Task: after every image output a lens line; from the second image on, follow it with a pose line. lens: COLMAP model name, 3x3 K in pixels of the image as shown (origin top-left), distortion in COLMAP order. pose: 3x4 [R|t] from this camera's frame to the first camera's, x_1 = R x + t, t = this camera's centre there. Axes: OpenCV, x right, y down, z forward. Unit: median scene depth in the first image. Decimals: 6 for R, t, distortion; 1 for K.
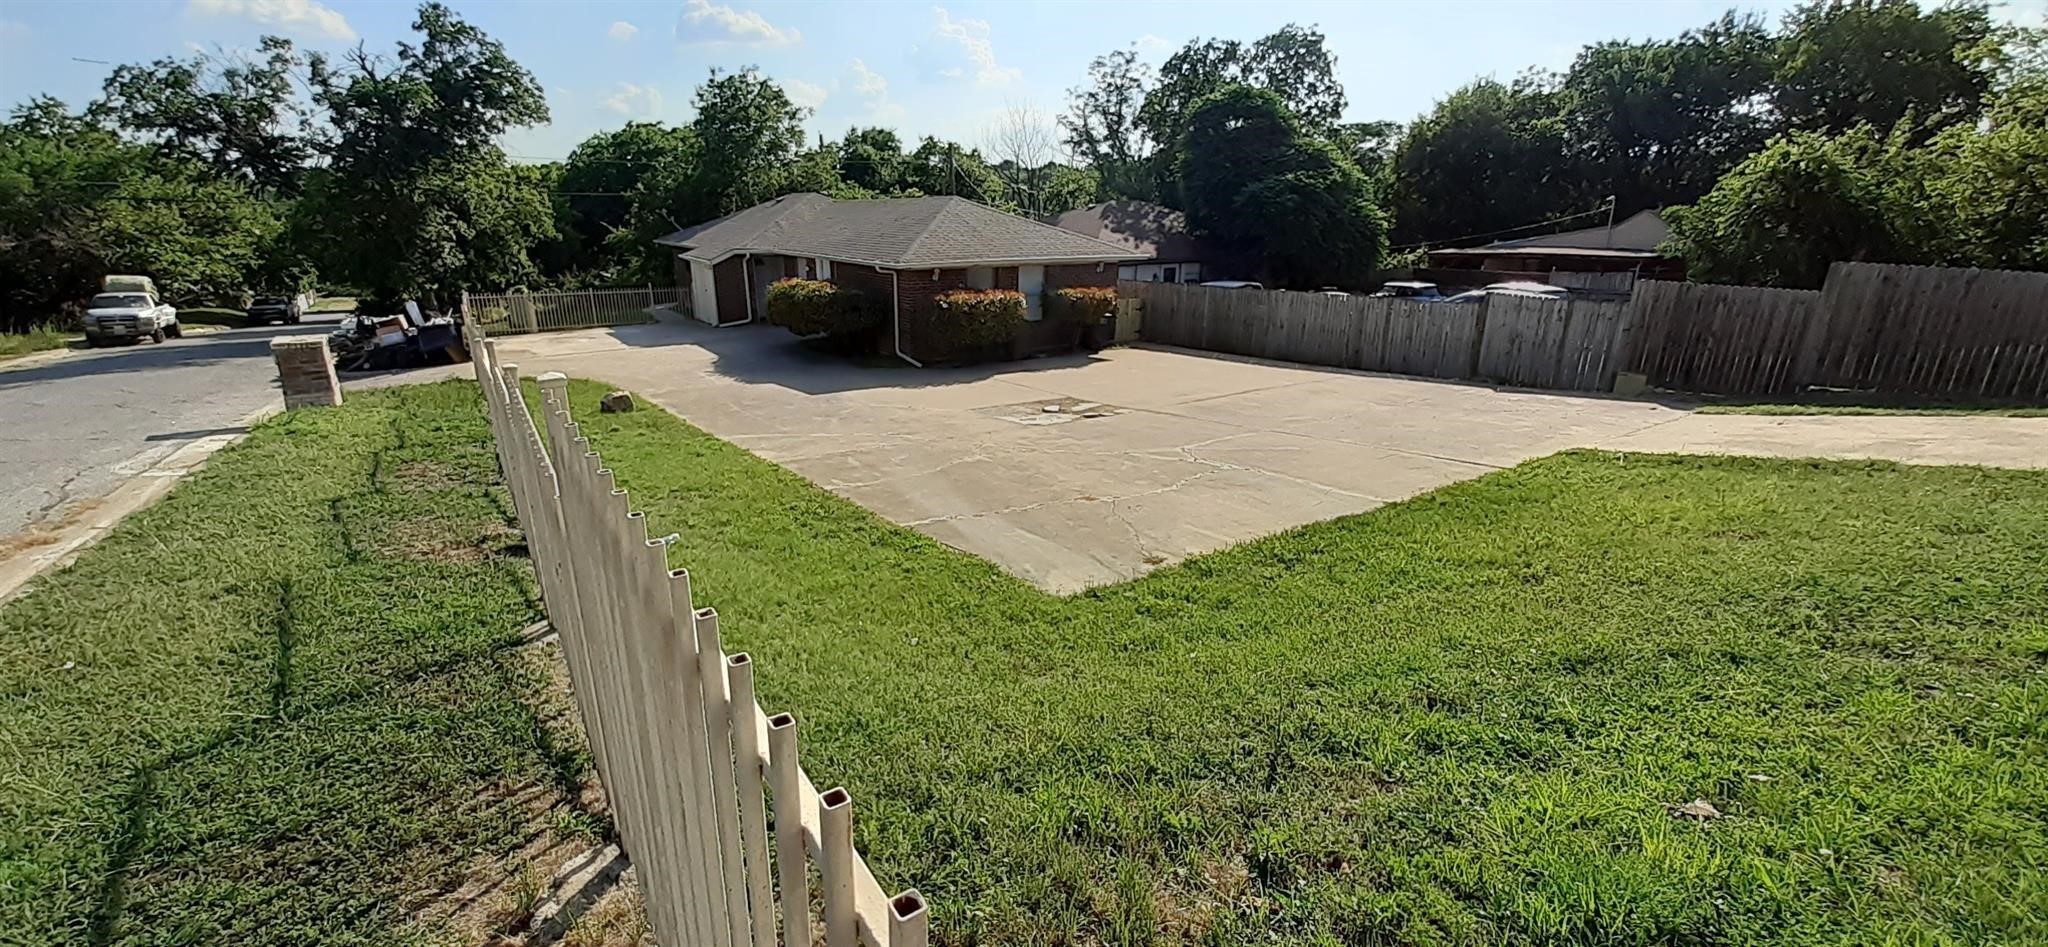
lens RADIAL K [[821.8, 0, 1010.2], [0, 821.8, 474.6], [0, 0, 1]] dist [0.001564, -0.004615]
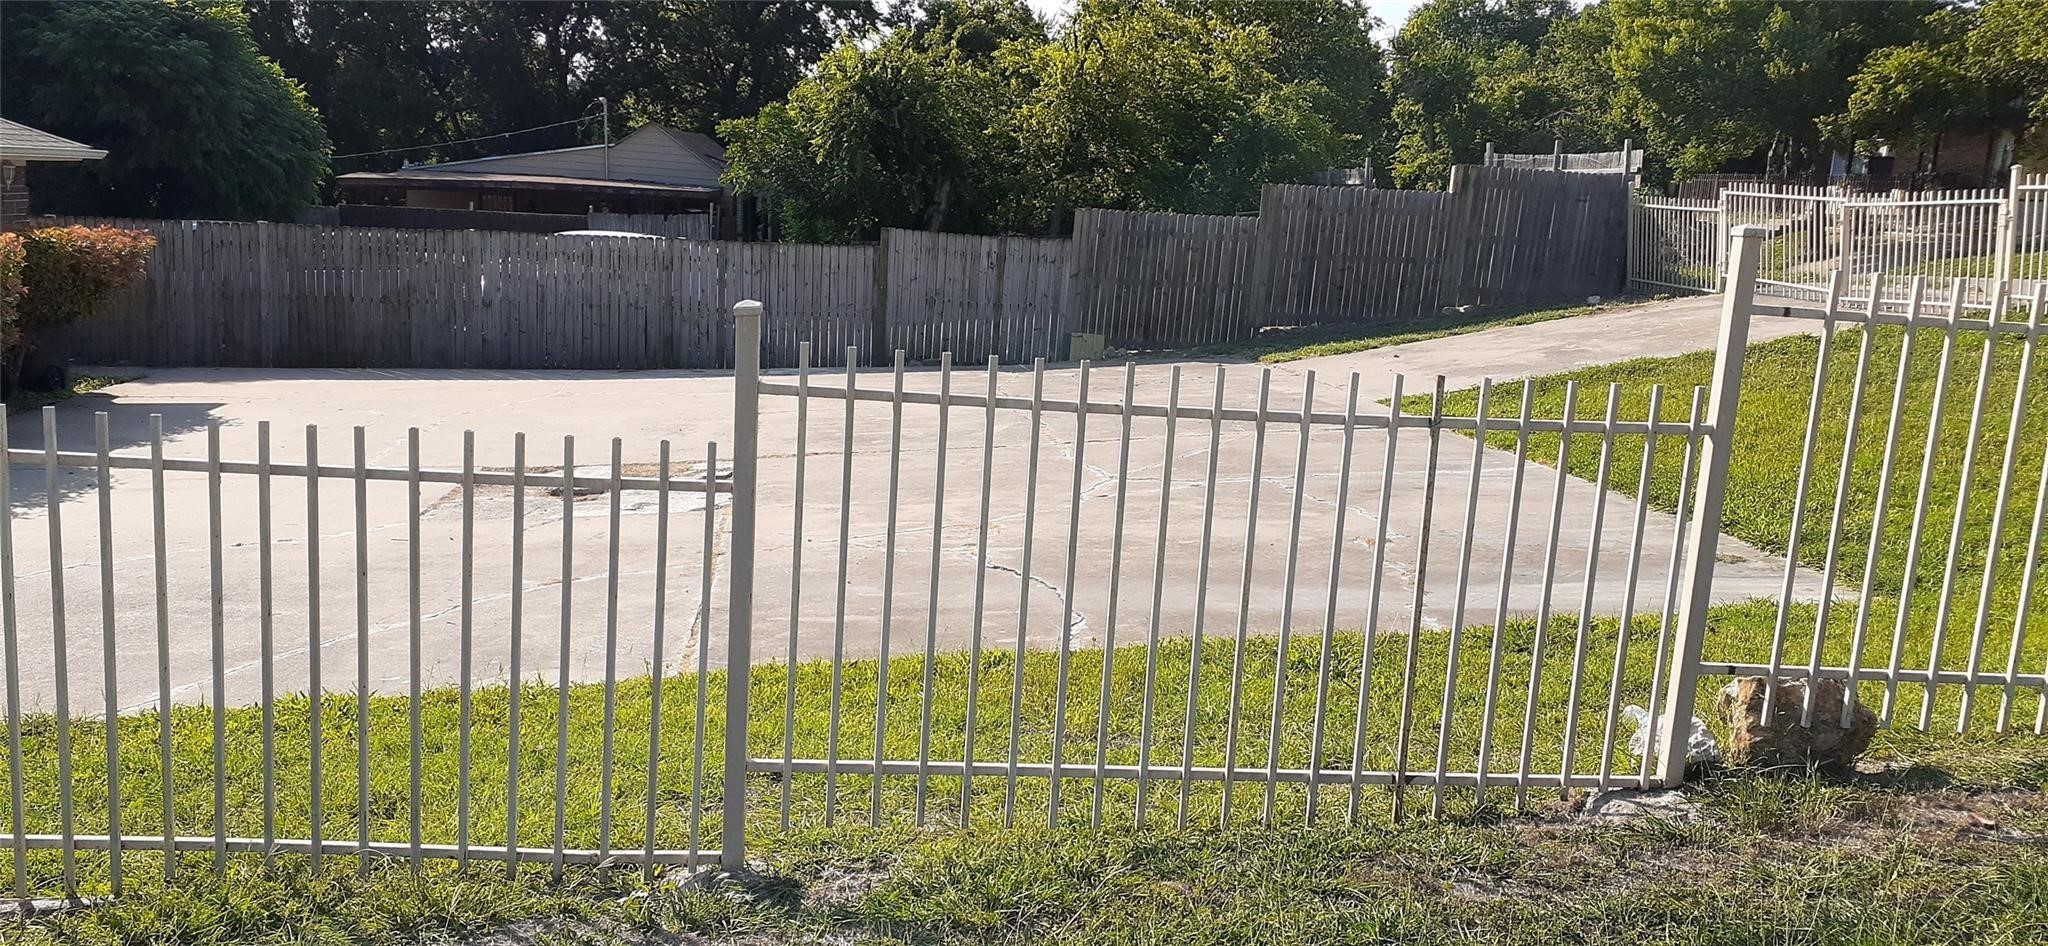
lens RADIAL K [[1637.4, 0, 1025.6], [0, 1637.4, 468.1], [0, 0, 1]] dist [0.039505, -0.040288]
pose [[0.440735, -0.128564, 0.888383, -0.324688], [0.217662, 0.975460, 0.033182, -0.035751], [-0.870848, 0.178743, 0.457903, 0.216333]]
